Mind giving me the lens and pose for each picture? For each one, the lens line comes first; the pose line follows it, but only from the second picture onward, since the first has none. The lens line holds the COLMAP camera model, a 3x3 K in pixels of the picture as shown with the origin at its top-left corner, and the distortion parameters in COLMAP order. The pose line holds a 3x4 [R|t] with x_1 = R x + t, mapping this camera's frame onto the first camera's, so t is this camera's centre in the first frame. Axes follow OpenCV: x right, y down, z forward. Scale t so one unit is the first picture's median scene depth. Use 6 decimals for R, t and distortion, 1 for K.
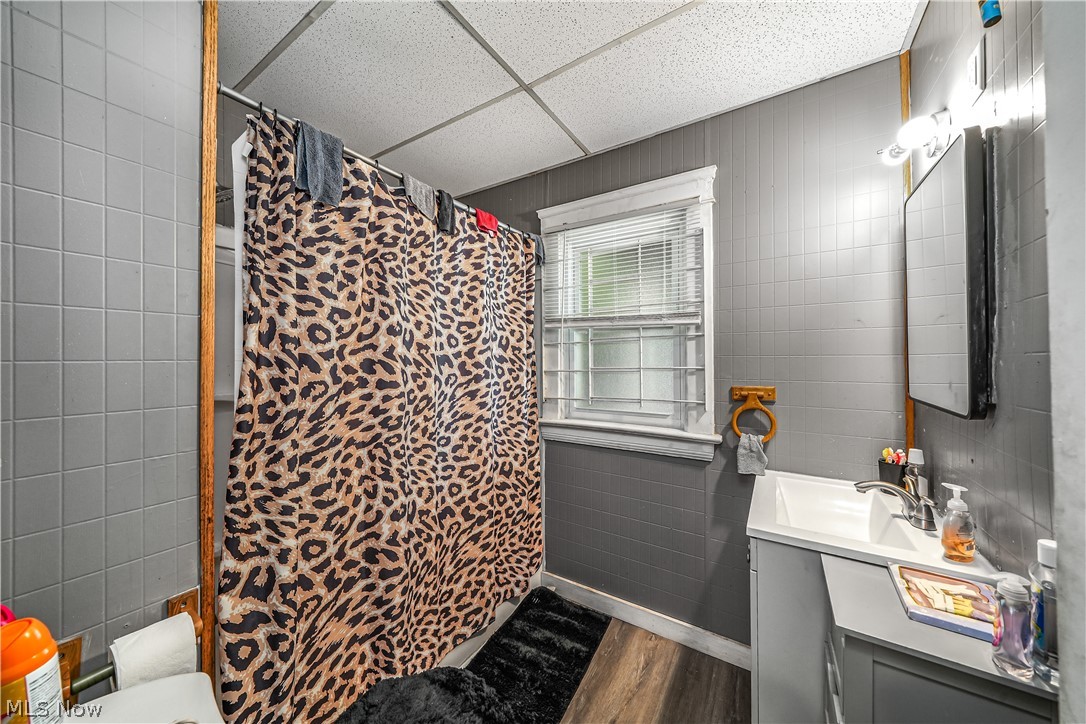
lens RADIAL K [[371.4, 0, 539.7], [0, 371.4, 362.6], [0, 0, 1]] dist [-0.000649, -0.000121]
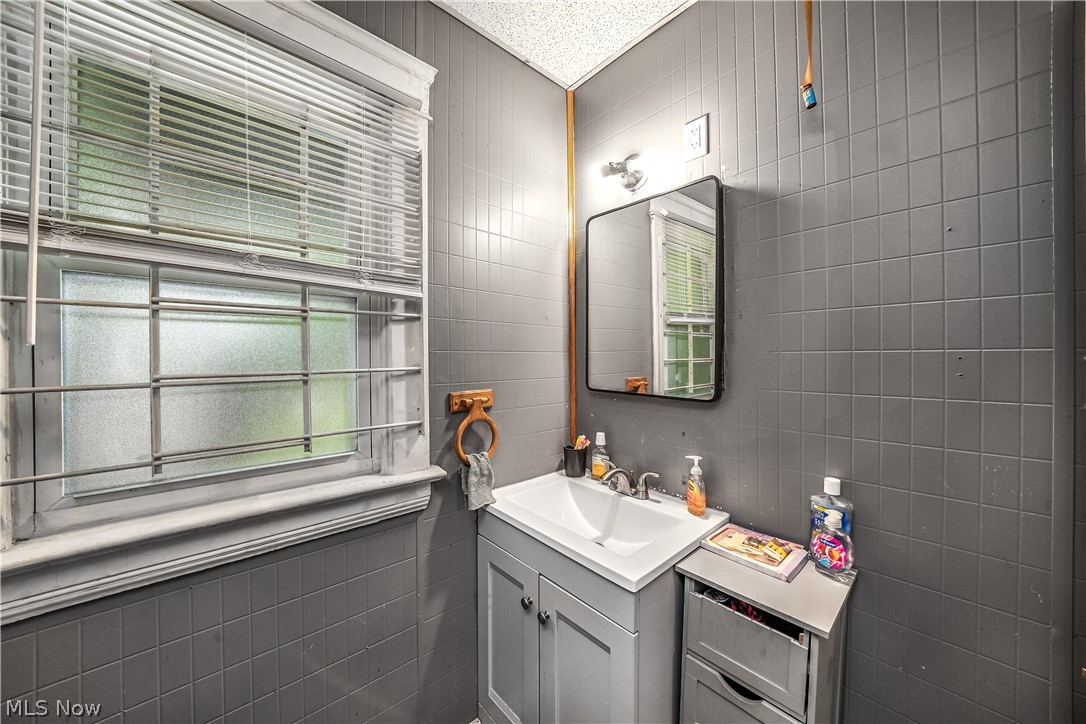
lens RADIAL K [[371.4, 0, 539.7], [0, 371.4, 362.6], [0, 0, 1]] dist [-0.000649, -0.000121]
pose [[0.252228, -0.003624, 0.967661, -0.127838], [0.000490, 0.999993, 0.003617, 0.002305], [-0.967668, -0.000439, 0.252228, 0.630680]]
